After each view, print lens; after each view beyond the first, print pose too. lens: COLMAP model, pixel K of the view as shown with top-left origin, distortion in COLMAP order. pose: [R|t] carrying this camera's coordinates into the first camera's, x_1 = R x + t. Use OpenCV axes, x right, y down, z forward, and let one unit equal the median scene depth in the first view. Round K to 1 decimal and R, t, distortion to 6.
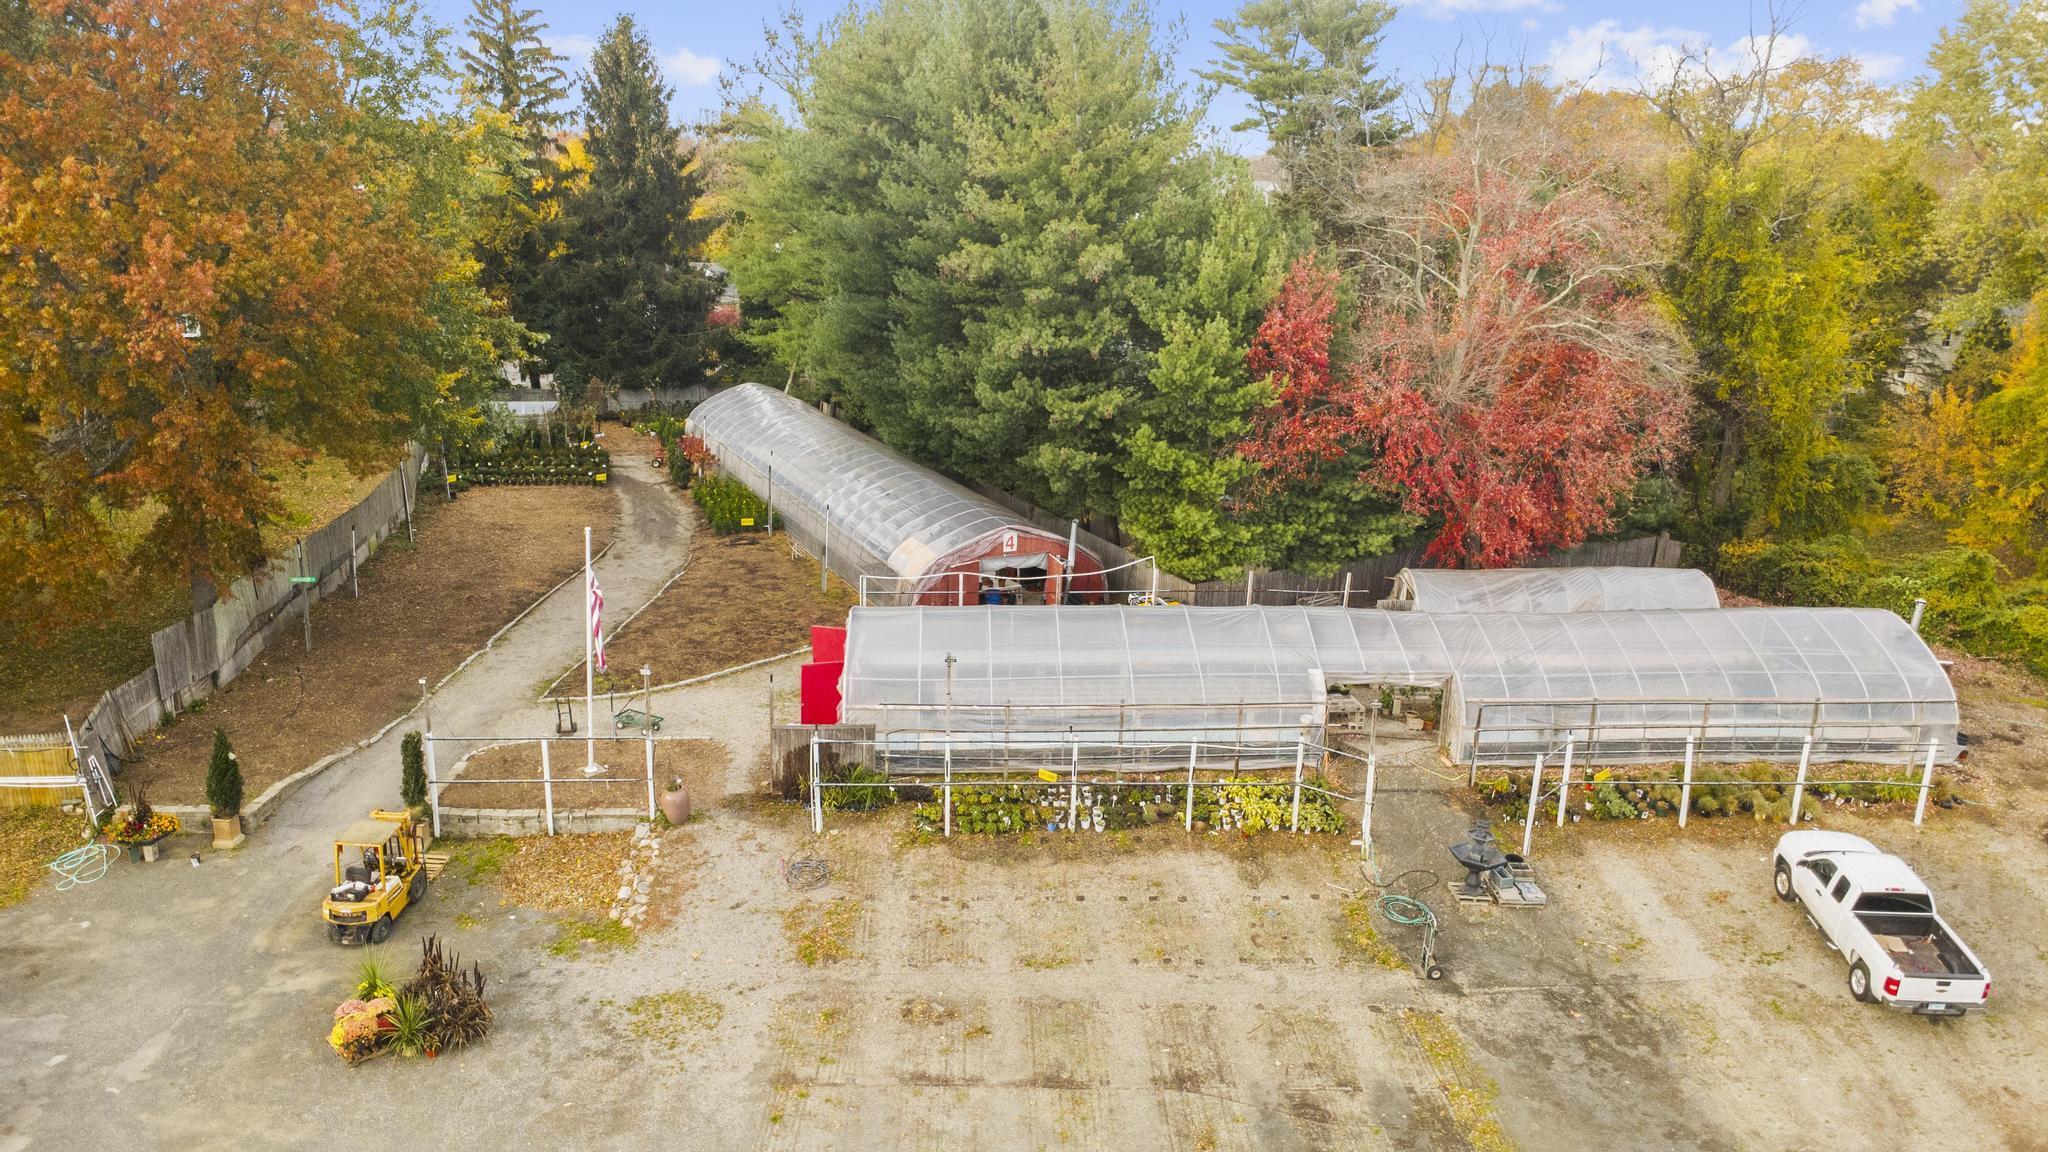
lens RADIAL K [[1446.4, 0, 1018.3], [0, 1446.4, 574.0], [0, 0, 1]] dist [0.024498, -0.036868]
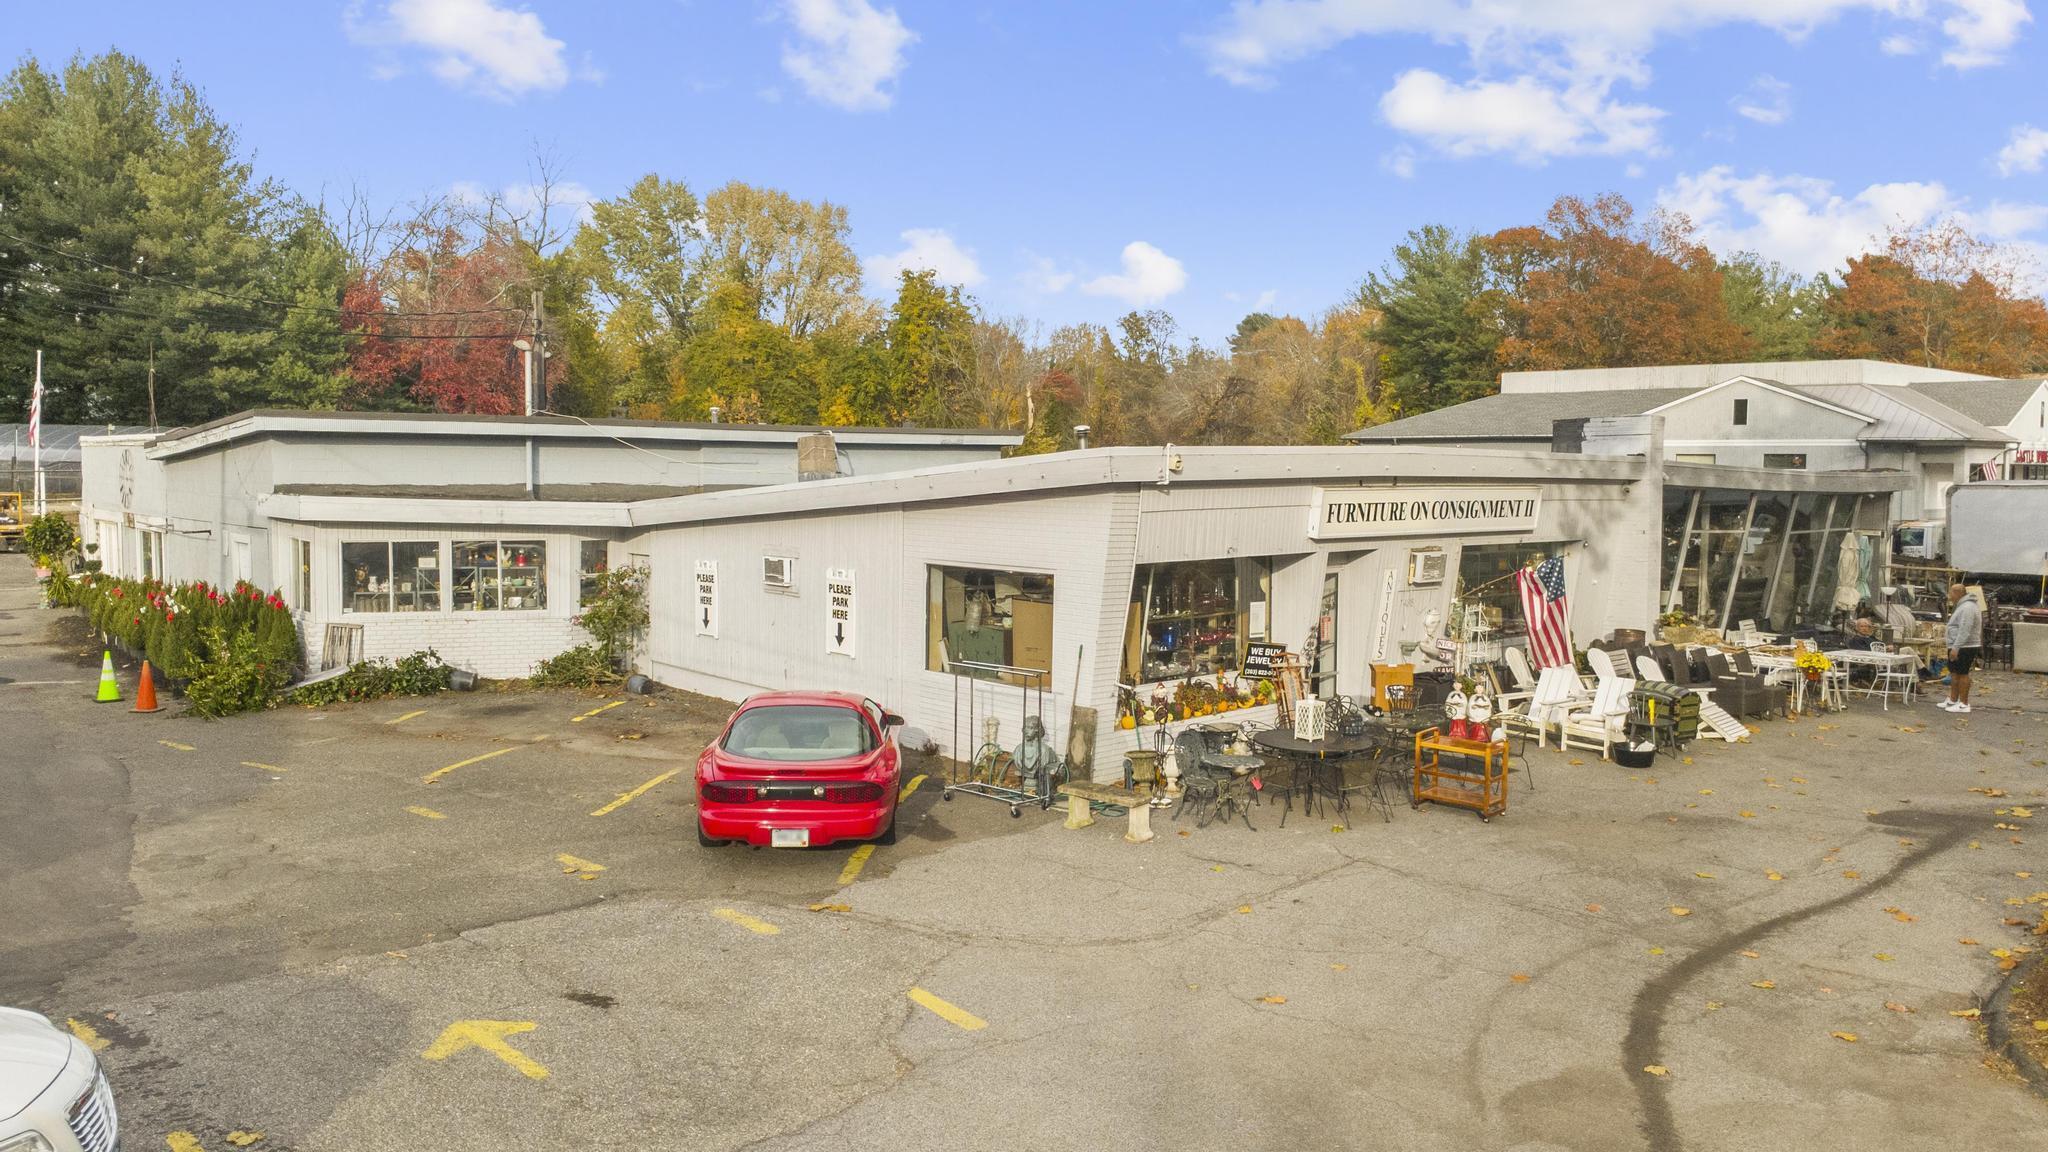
lens RADIAL K [[1491.8, 0, 1036.5], [0, 1491.8, 539.9], [0, 0, 1]] dist [0.001082, -0.004401]
pose [[0.616989, -0.063624, 0.784396, -0.948934], [0.216952, 0.971854, -0.091820, 0.576973], [-0.756477, 0.226828, 0.613427, -0.819787]]
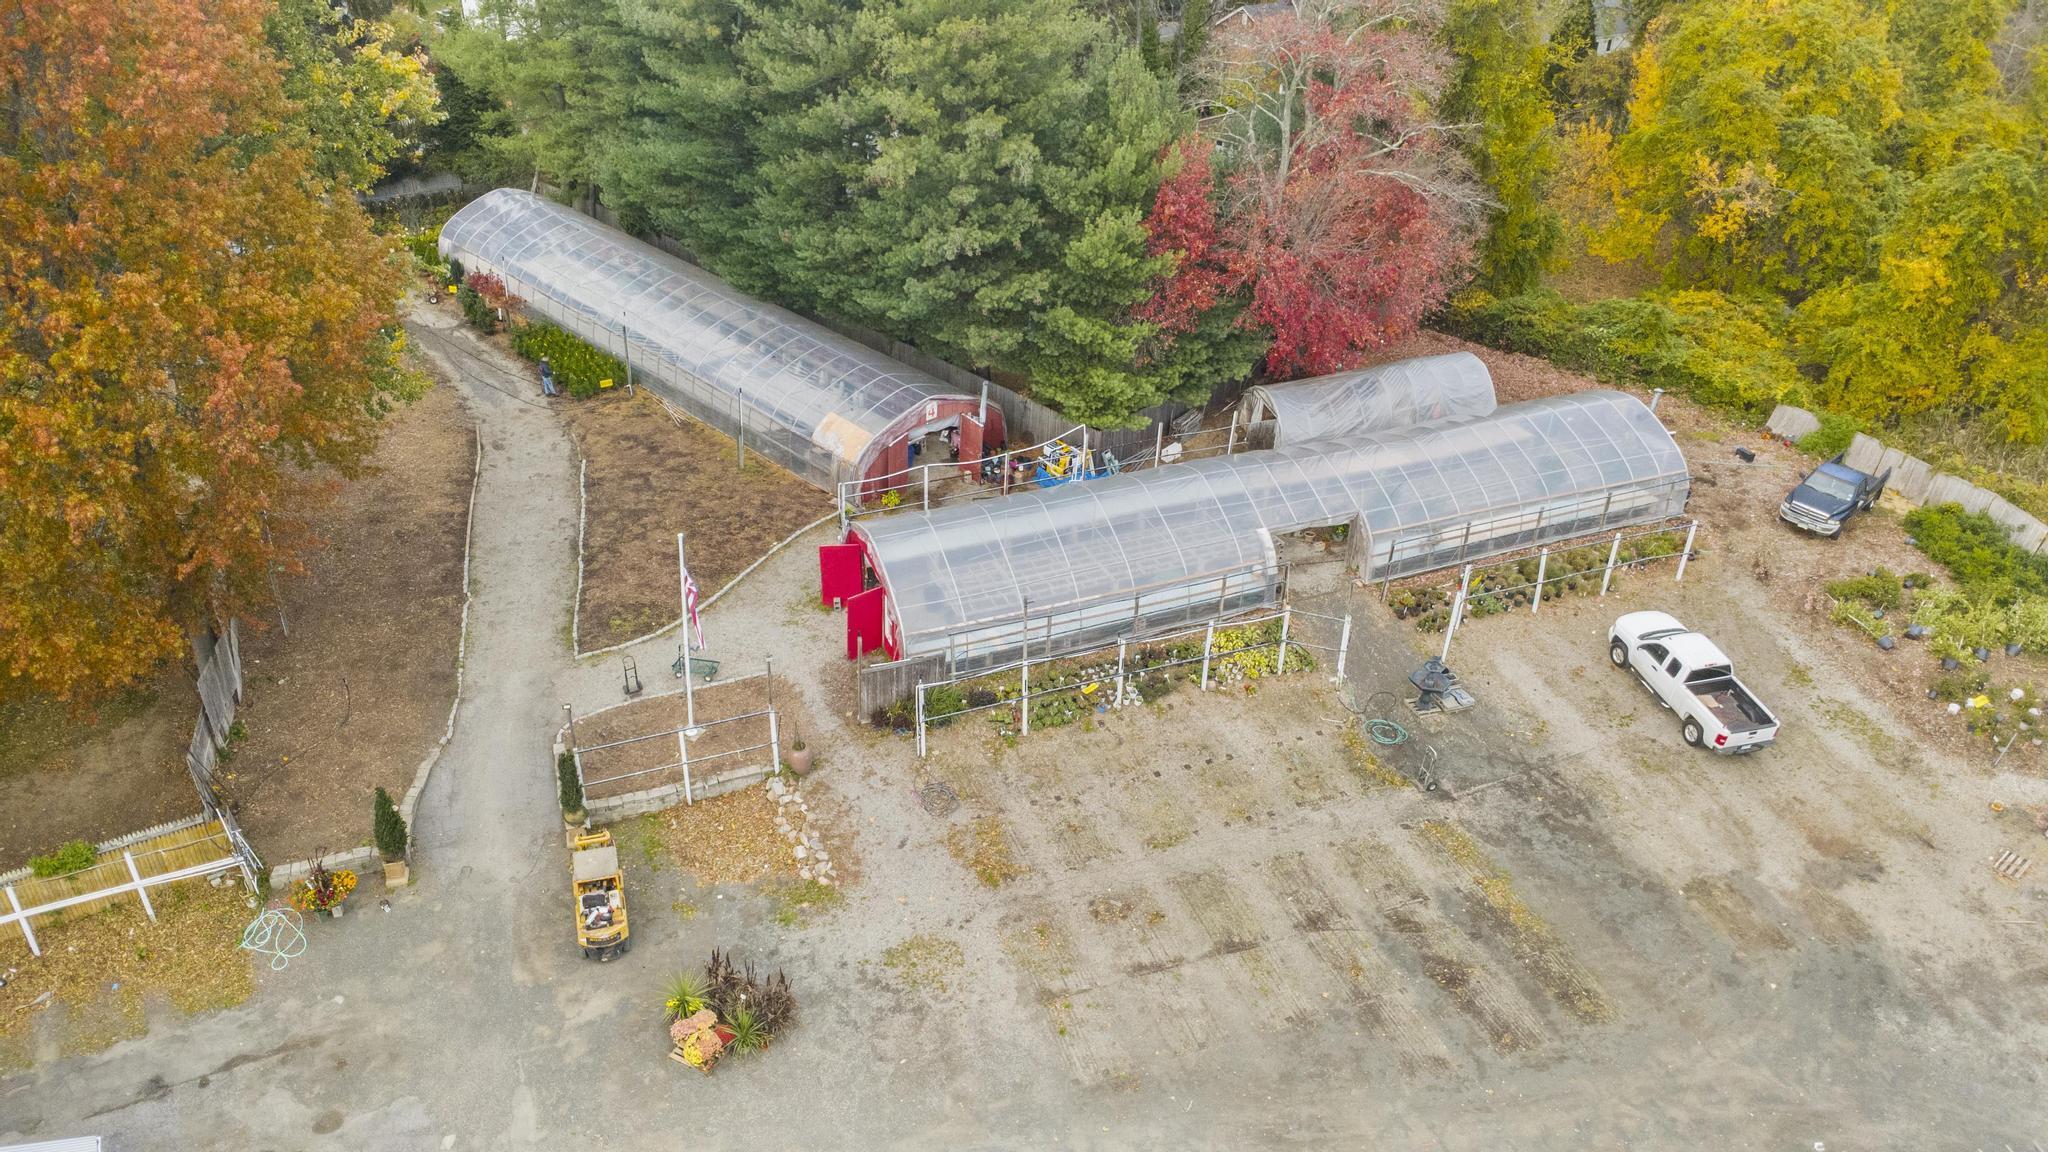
lens RADIAL K [[1447.7, 0, 1017.3], [0, 1447.7, 580.1], [0, 0, 1]] dist [0.007941, 0.002679]
pose [[0.946261, -0.167365, 0.276730, -0.373850], [0.083733, 0.953288, 0.290226, -0.295982], [-0.312377, -0.251458, 0.916073, -0.061189]]
